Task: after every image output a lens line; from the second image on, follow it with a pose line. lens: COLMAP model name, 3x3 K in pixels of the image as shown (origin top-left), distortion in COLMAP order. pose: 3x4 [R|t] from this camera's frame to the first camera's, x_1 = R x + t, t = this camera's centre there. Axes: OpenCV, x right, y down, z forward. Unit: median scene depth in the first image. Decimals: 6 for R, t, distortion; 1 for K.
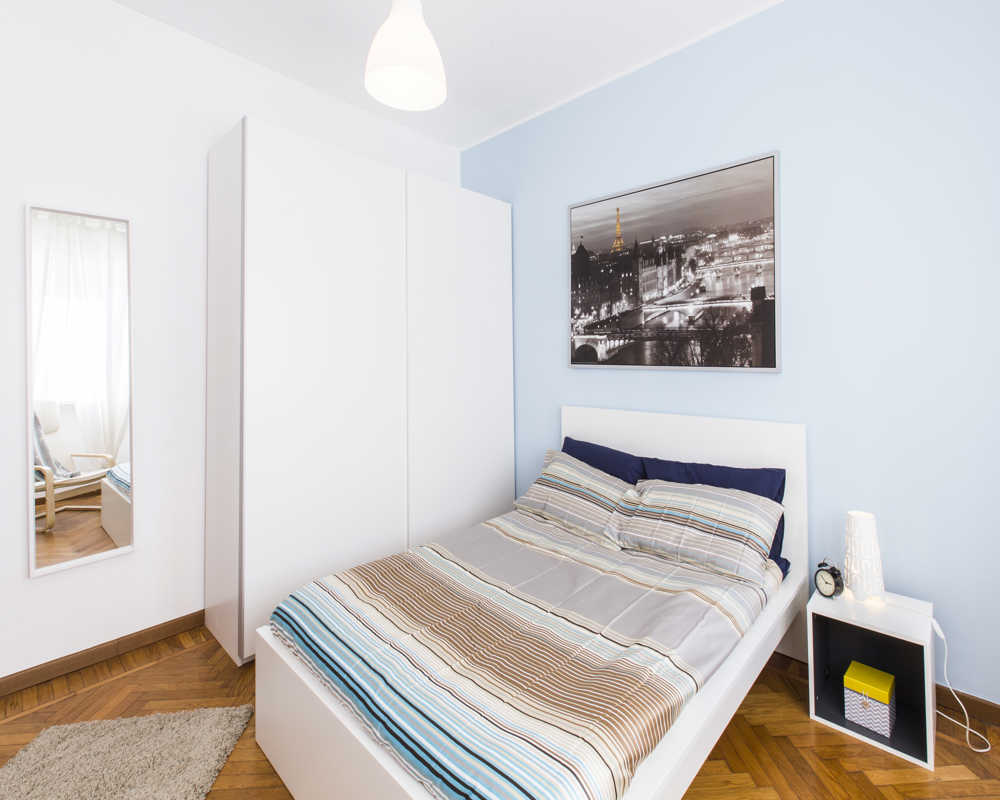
lens RADIAL K [[483.1, 0, 500.1], [0, 483.1, 345.3], [0, 0, 1]] dist [0.000493, 0.000070]
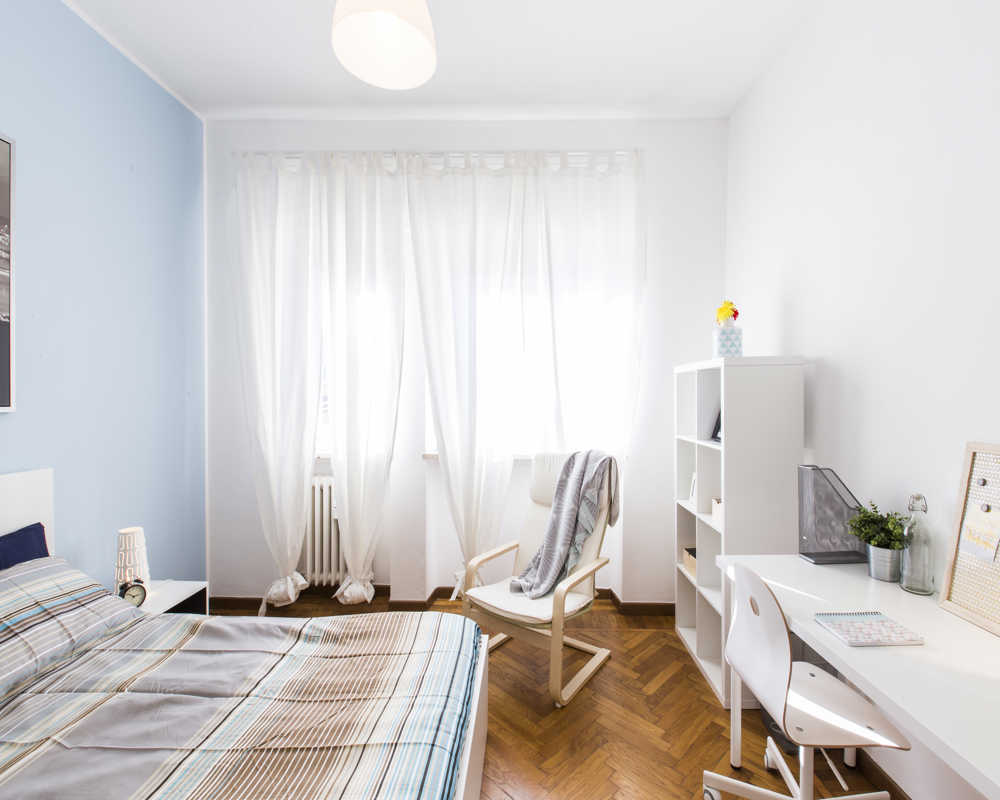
lens RADIAL K [[460.5, 0, 525.7], [0, 460.5, 408.2], [0, 0, 1]] dist [0.000984, 0.000122]
pose [[-0.687915, -0.003818, 0.725781, -0.496758], [-0.005884, 0.999983, -0.000317, 0.038144], [-0.725767, -0.004489, -0.687926, 0.761073]]
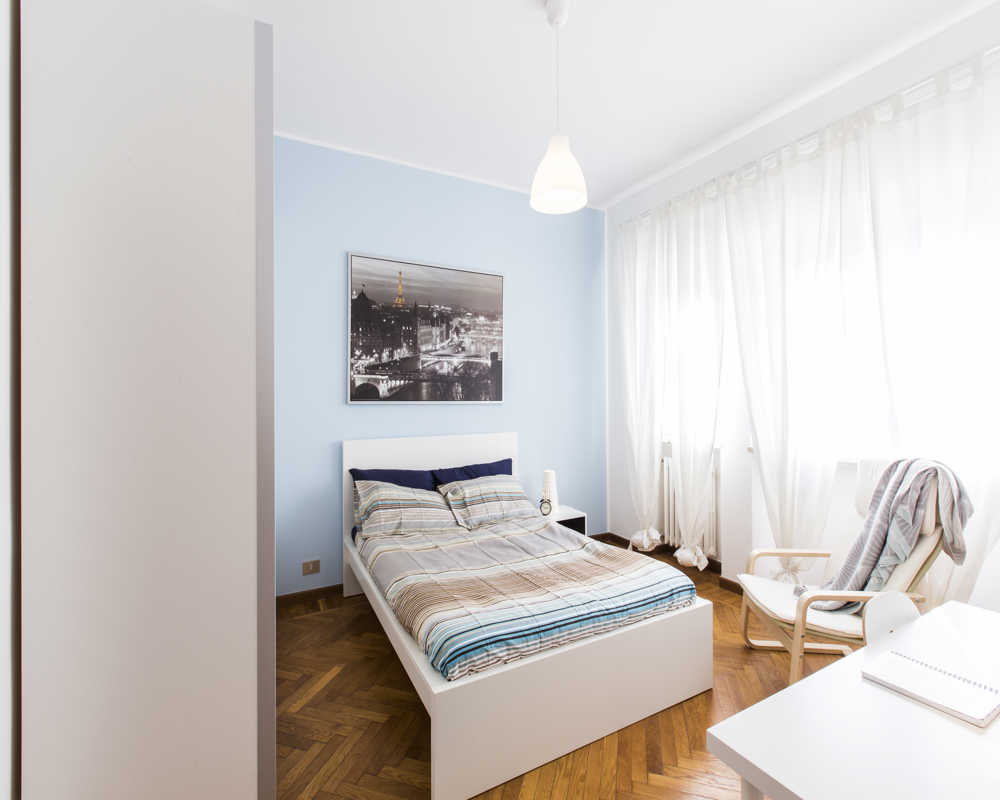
lens RADIAL K [[462.5, 0, 500.0], [0, 462.5, 400.0], [0, 0, 1]] dist [-0.001159, -0.000165]
pose [[0.304686, 0.003506, 0.952446, -0.830723], [-0.012737, 0.999919, 0.000394, 0.036662], [-0.952368, -0.012251, 0.304706, 0.428109]]
